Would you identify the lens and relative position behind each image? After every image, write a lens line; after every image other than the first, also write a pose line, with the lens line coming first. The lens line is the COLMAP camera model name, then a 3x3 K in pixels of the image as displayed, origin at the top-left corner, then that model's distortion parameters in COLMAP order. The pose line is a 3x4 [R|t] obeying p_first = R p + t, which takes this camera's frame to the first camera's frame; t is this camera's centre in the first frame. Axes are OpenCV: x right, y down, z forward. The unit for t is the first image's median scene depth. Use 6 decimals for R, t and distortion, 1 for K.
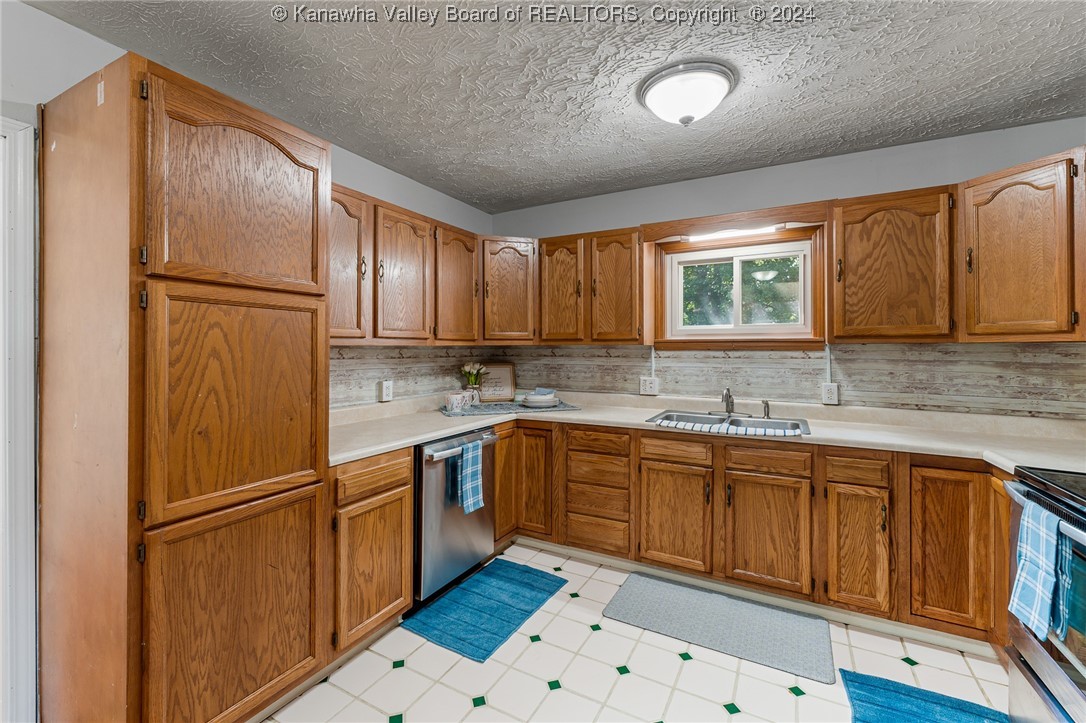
lens RADIAL K [[455.7, 0, 542.4], [0, 455.7, 351.3], [0, 0, 1]] dist [0.008391, -0.001189]
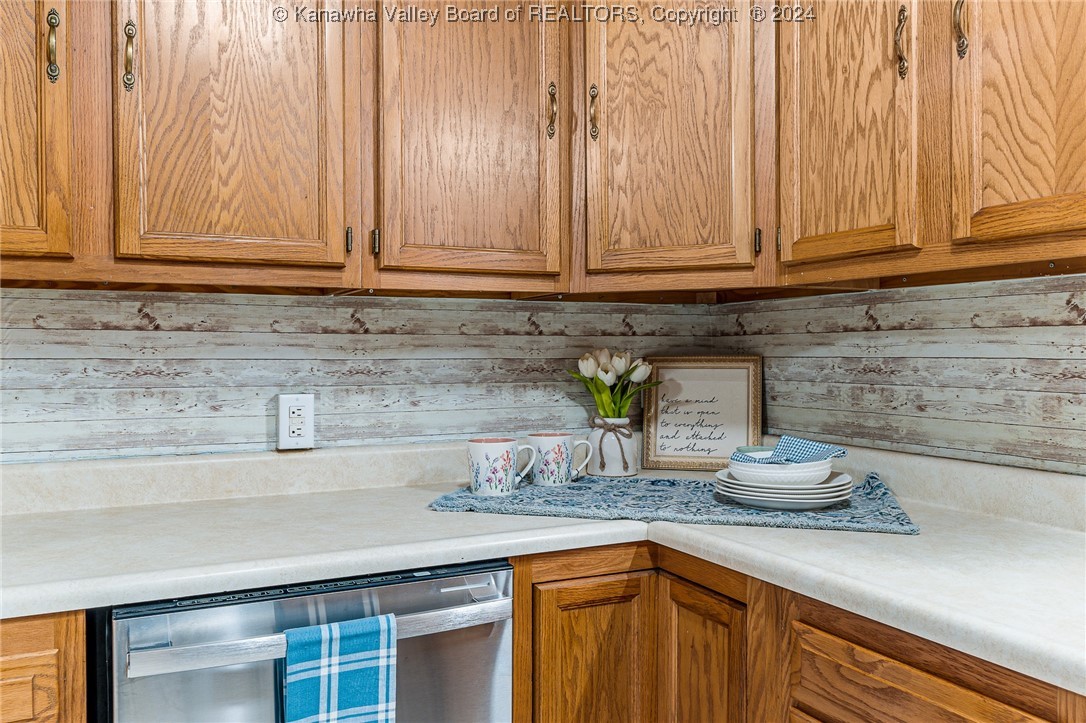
lens RADIAL K [[836.1, 0, 542.2], [0, 836.1, 365.5], [0, 0, 1]] dist [0.000212, -0.001312]
pose [[0.818865, 0.007604, -0.573936, 0.181195], [-0.001148, 0.999932, 0.011610, 0.031578], [0.573986, -0.008848, 0.818818, 0.516937]]
